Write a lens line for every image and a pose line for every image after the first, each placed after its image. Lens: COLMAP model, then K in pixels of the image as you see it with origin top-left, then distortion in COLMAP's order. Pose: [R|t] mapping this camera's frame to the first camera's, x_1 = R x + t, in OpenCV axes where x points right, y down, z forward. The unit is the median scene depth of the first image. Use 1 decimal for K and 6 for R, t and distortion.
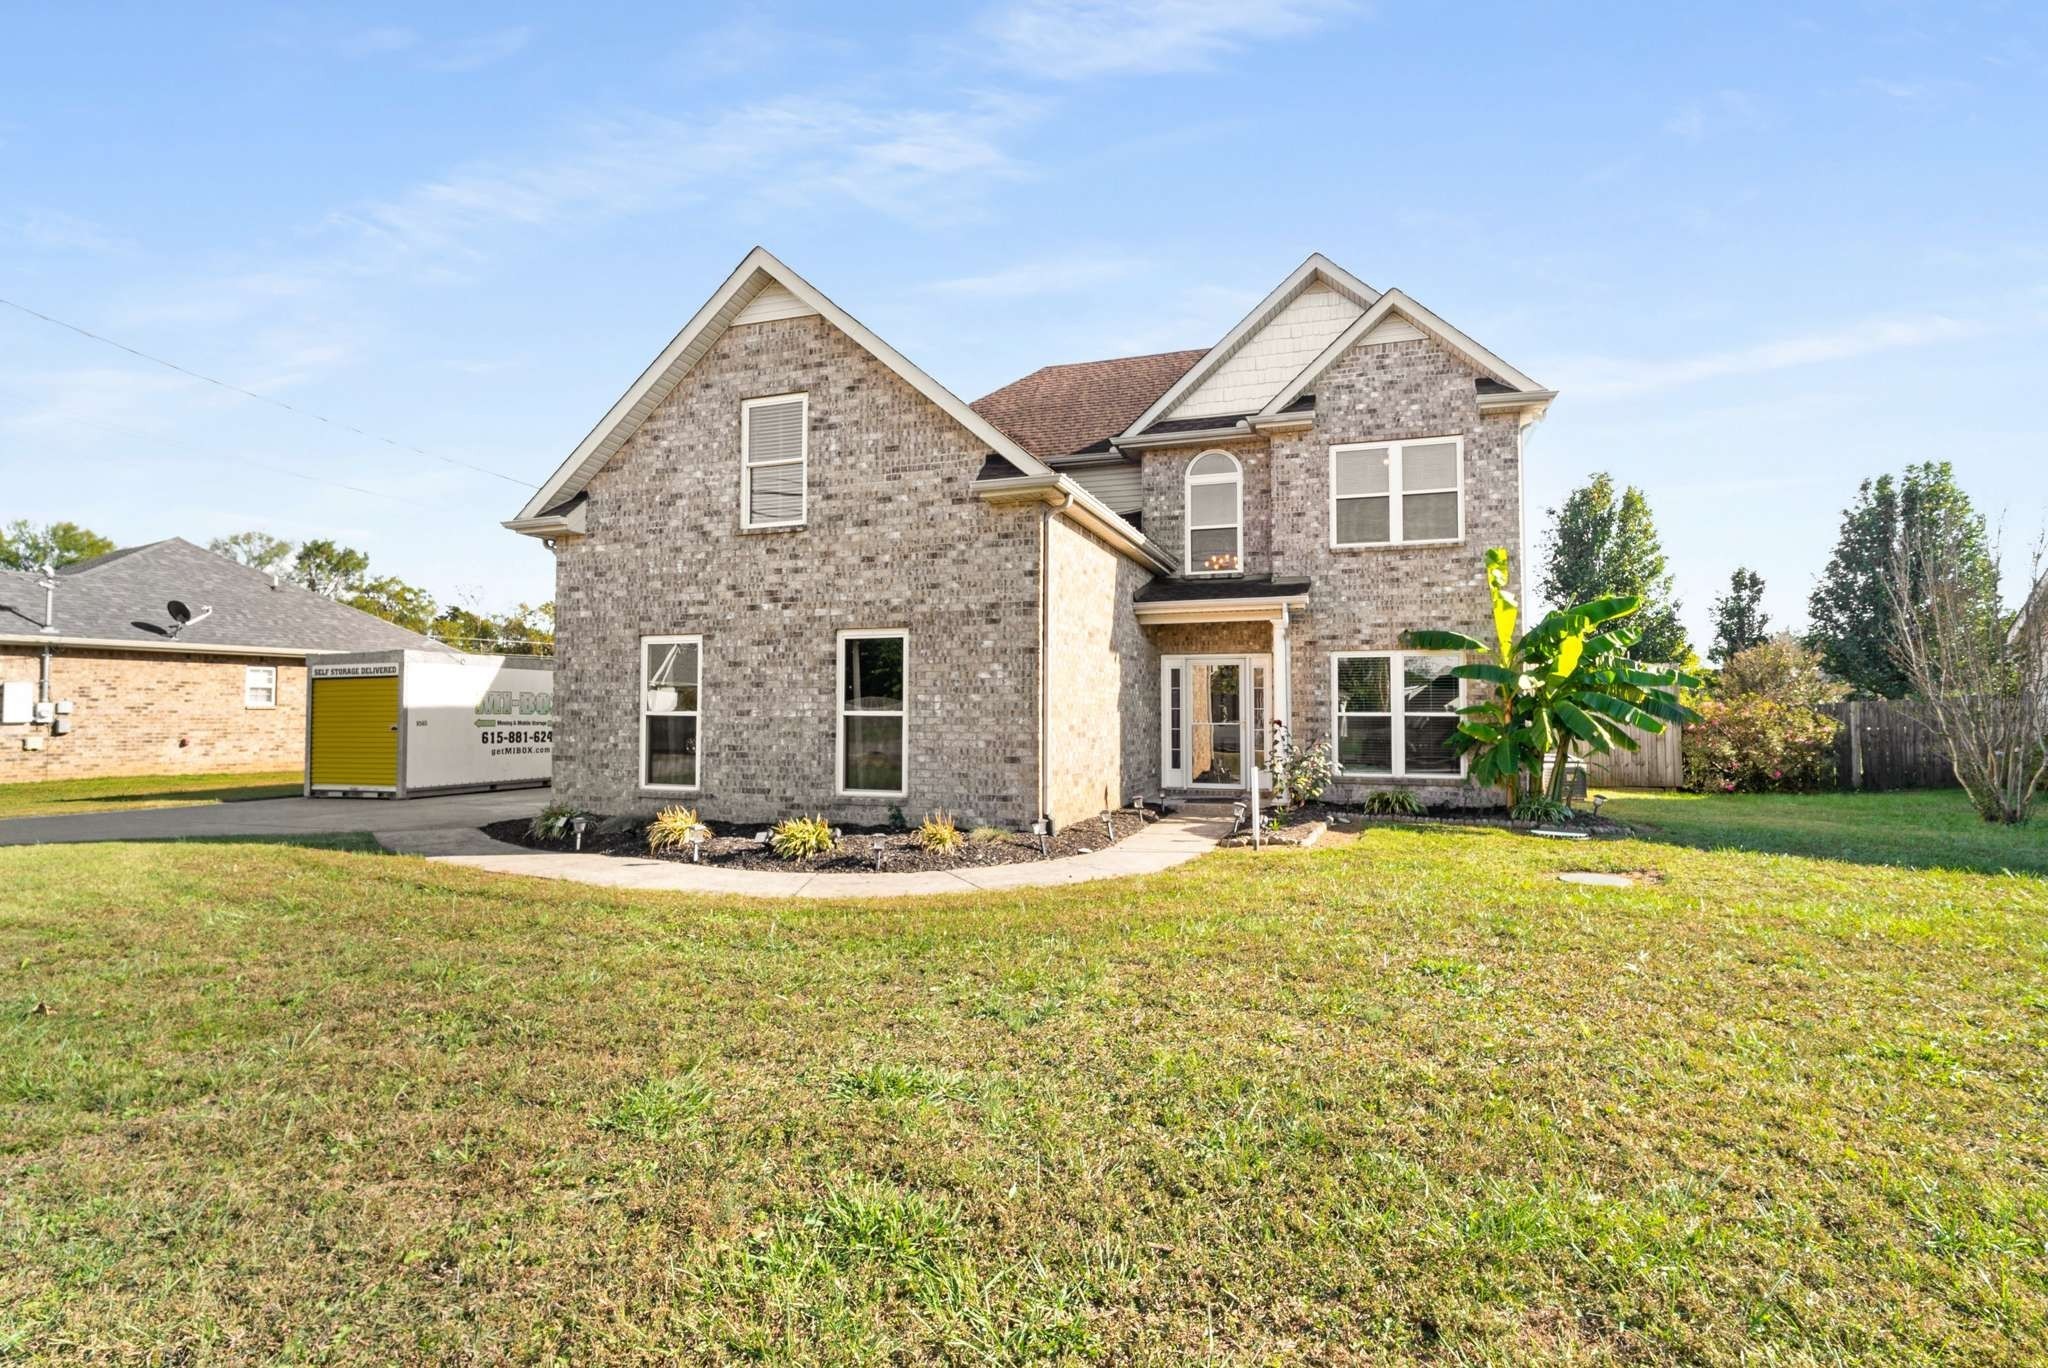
lens RADIAL K [[985.2, 0, 1020.5], [0, 985.2, 684.2], [0, 0, 1]] dist [-0.010374, 0.007679]
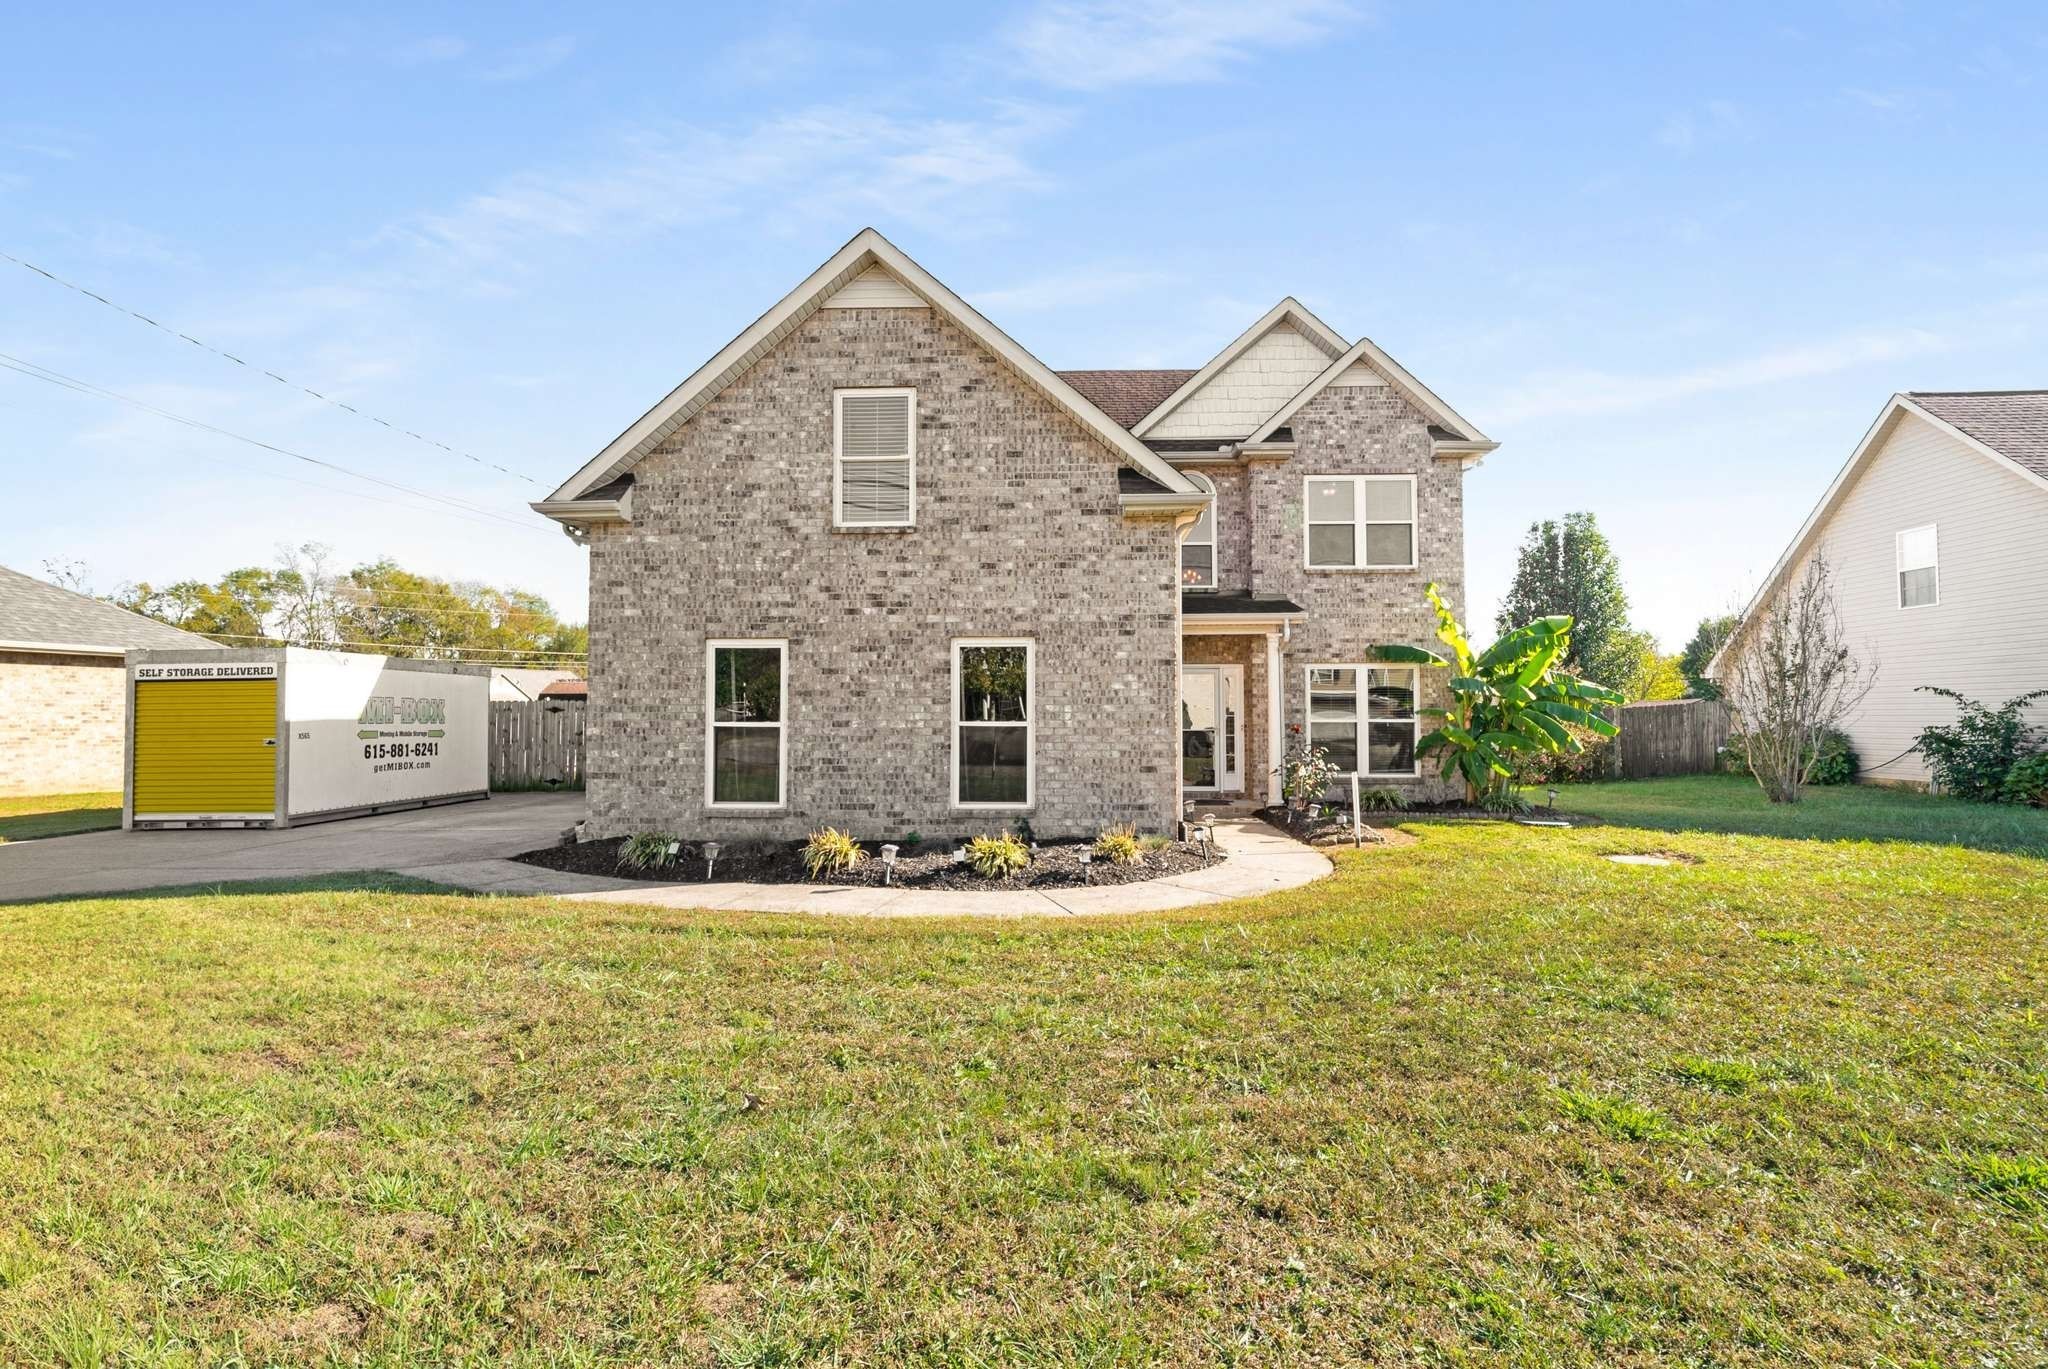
lens RADIAL K [[985.2, 0, 1006.2], [0, 985.2, 688.1], [0, 0, 1]] dist [-0.010374, 0.007679]
pose [[0.958416, 0.005098, 0.285329, -0.371402], [-0.005799, 0.999982, 0.001612, -0.006716], [-0.285315, -0.003200, 0.958428, 0.054142]]
